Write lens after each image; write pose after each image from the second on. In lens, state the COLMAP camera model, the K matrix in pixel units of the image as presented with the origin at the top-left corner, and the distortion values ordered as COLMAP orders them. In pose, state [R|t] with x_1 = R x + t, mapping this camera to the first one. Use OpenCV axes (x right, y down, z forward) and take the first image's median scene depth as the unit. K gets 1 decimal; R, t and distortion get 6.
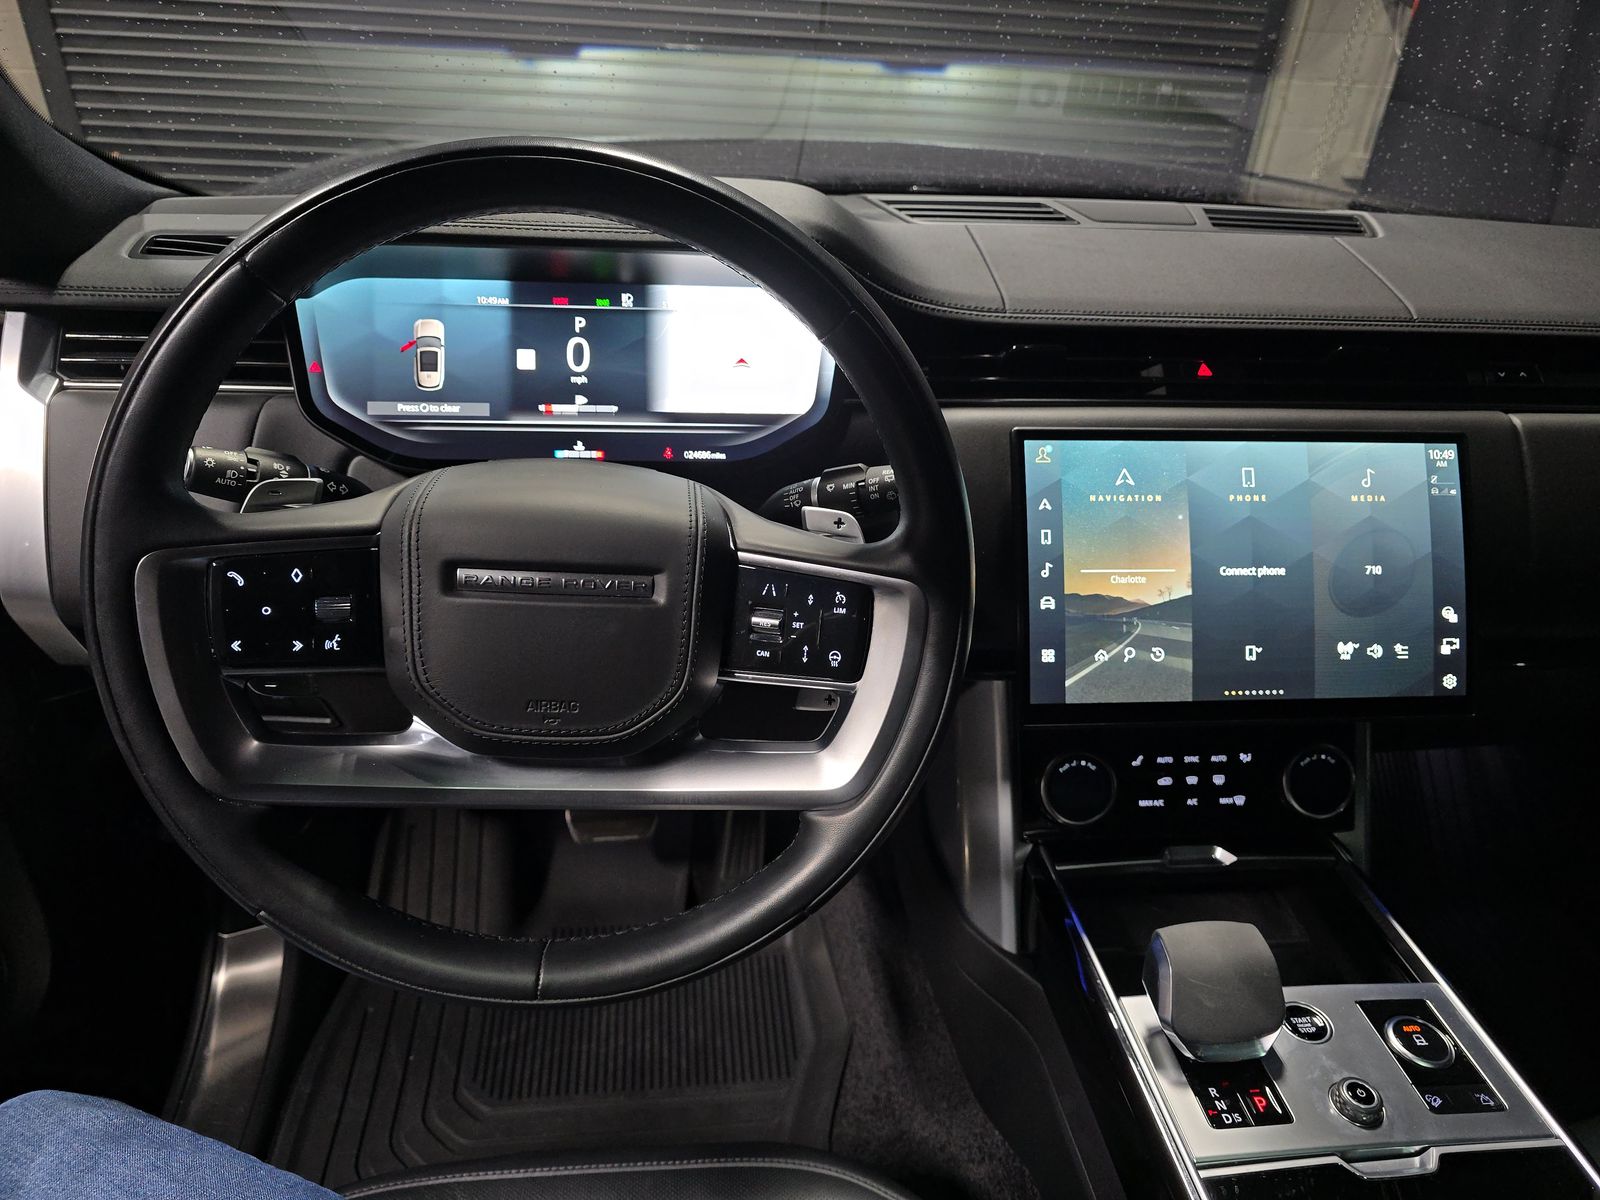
lens RADIAL K [[1075.3, 0, 799.6], [0, 1075.3, 596.2], [0, 0, 1]] dist [0.014628, -0.025547]
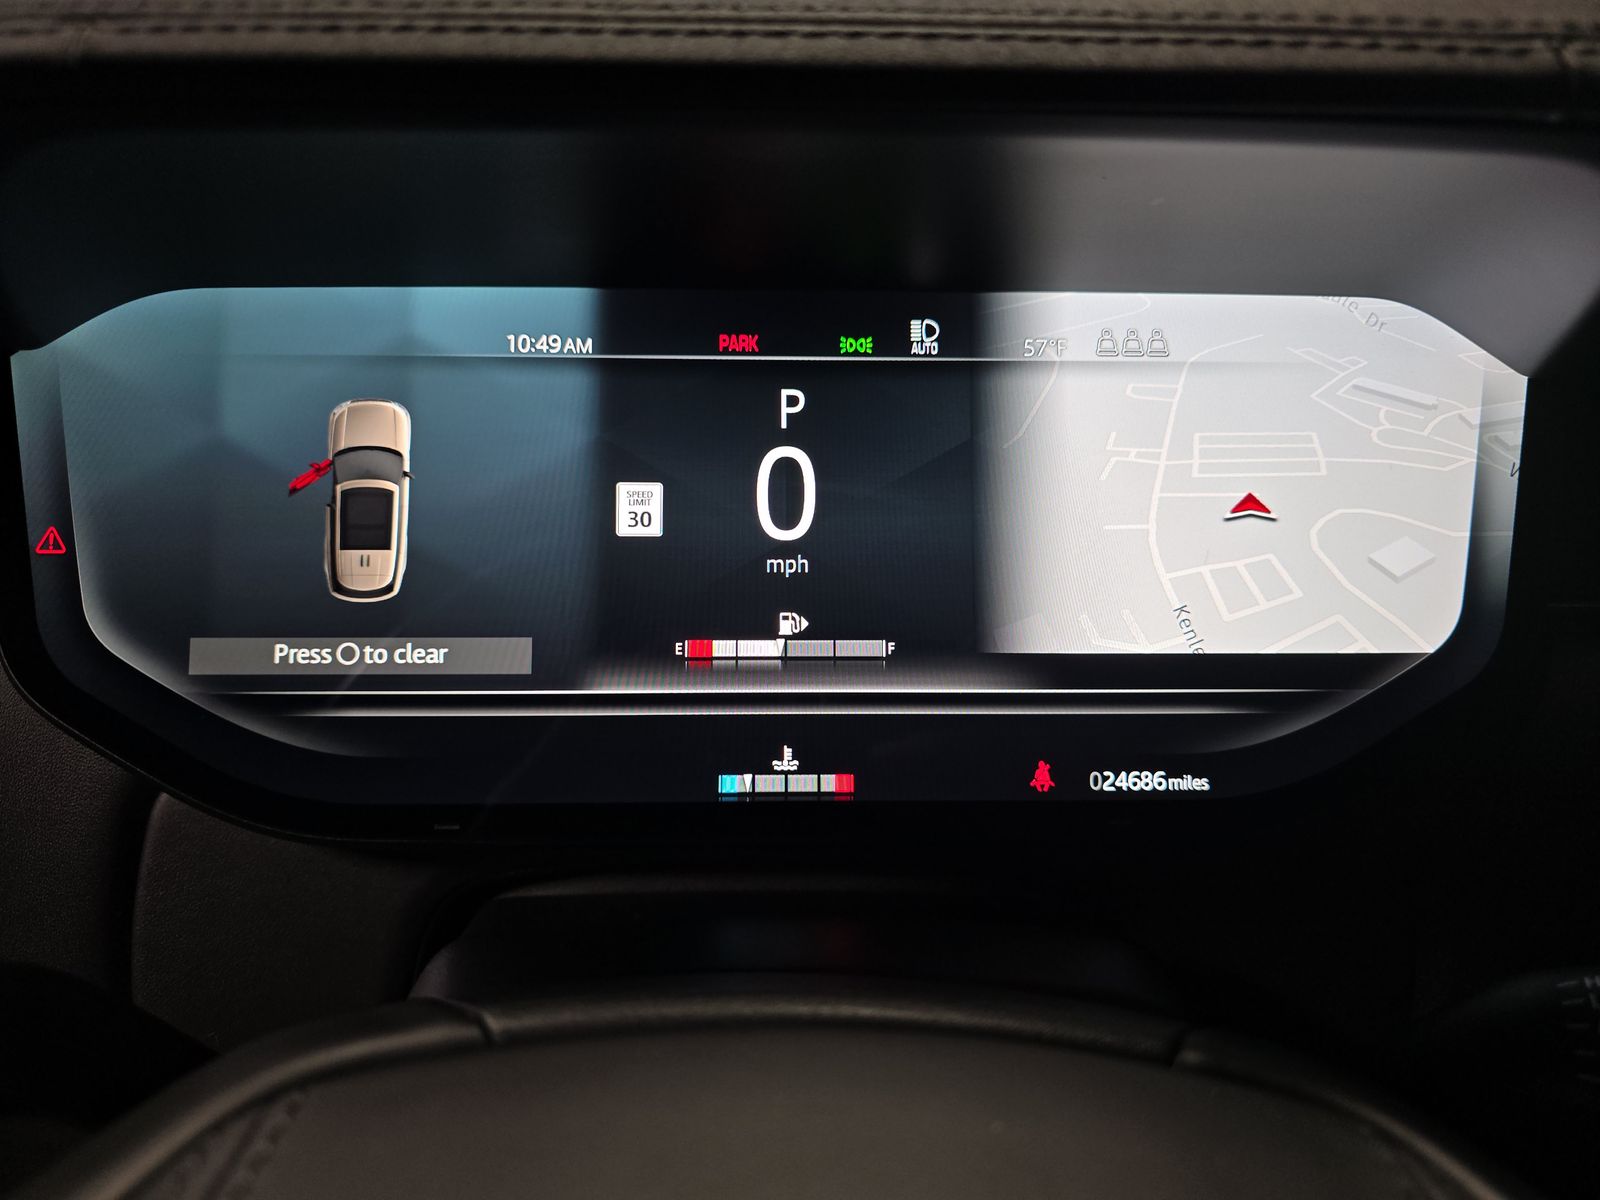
lens RADIAL K [[1075.3, 0, 790.5], [0, 1075.3, 606.9], [0, 0, 1]] dist [0.014628, -0.025547]
pose [[0.994392, 0.005329, -0.105626, -0.167966], [-0.011021, 0.998514, -0.053374, -0.169959], [0.105185, 0.054238, 0.992972, 0.659553]]
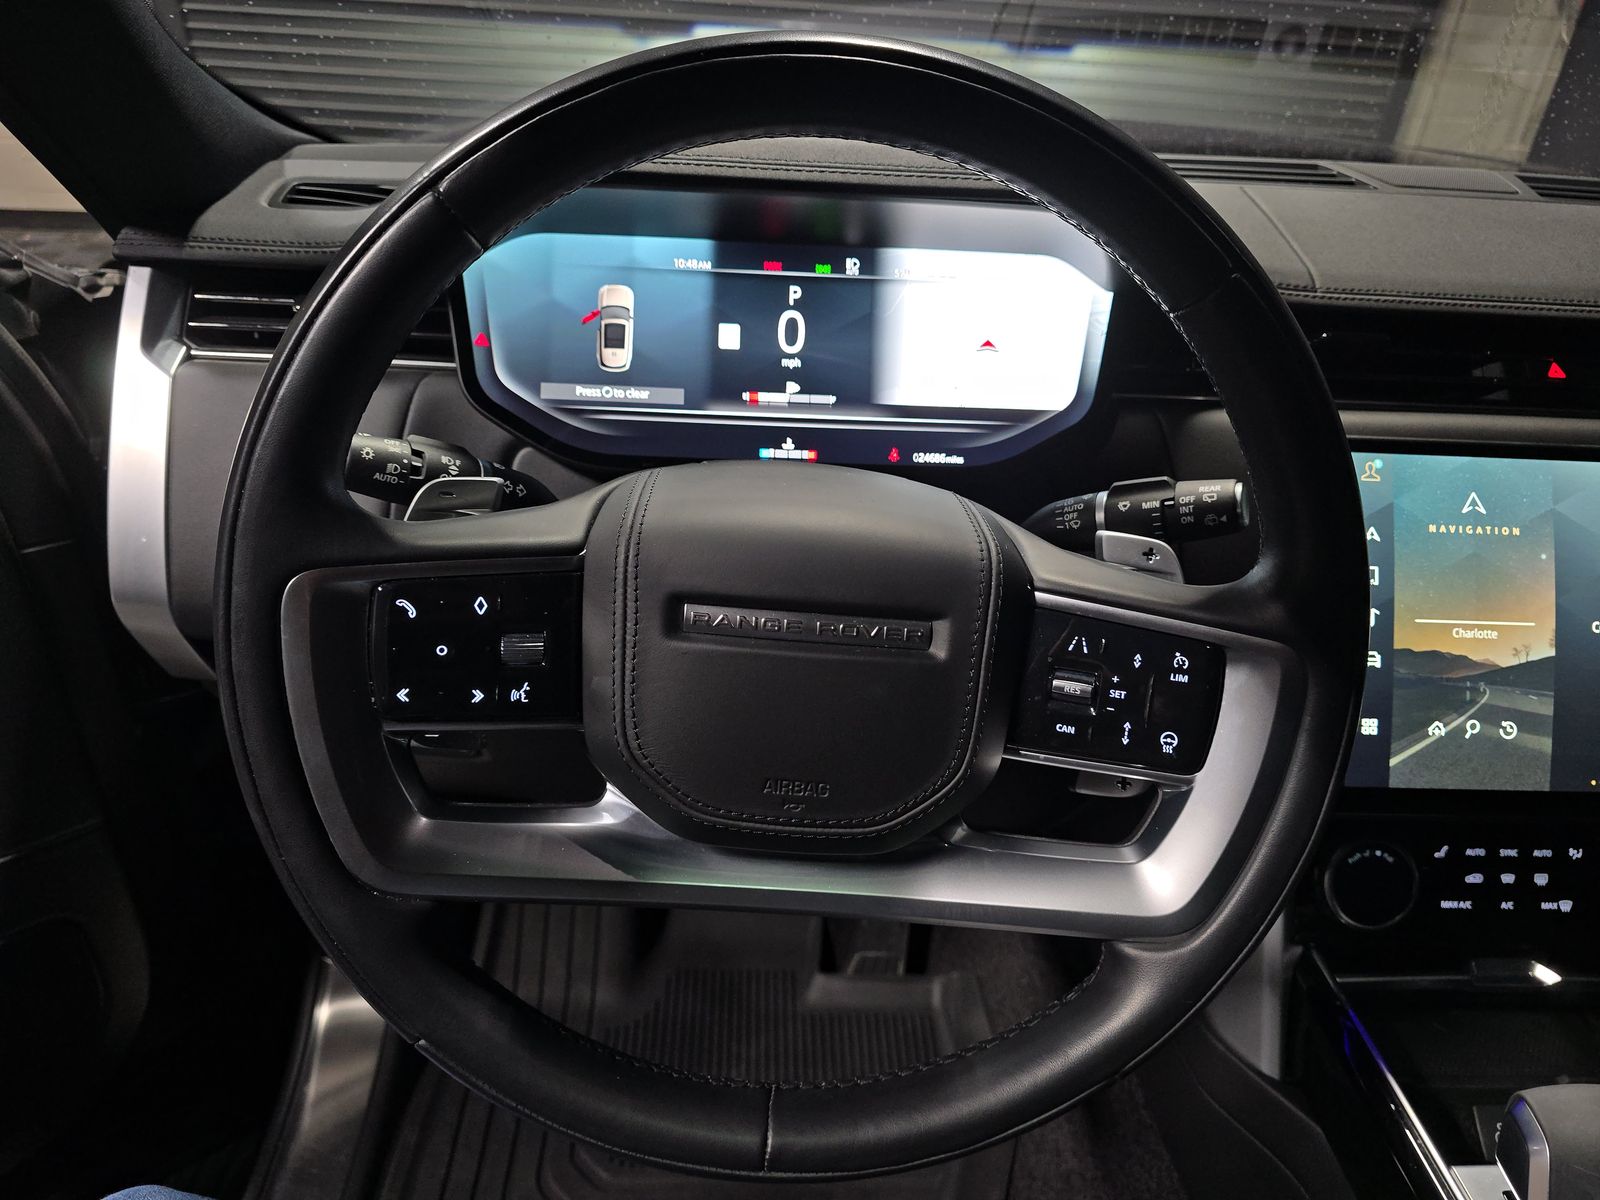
lens RADIAL K [[1075.3, 0, 792.0], [0, 1075.3, 595.1], [0, 0, 1]] dist [0.014628, -0.025547]
pose [[0.996475, 0.040039, -0.073718, -0.137268], [-0.039619, 0.999189, 0.007145, -0.029828], [0.073945, -0.004199, 0.997254, 0.181007]]
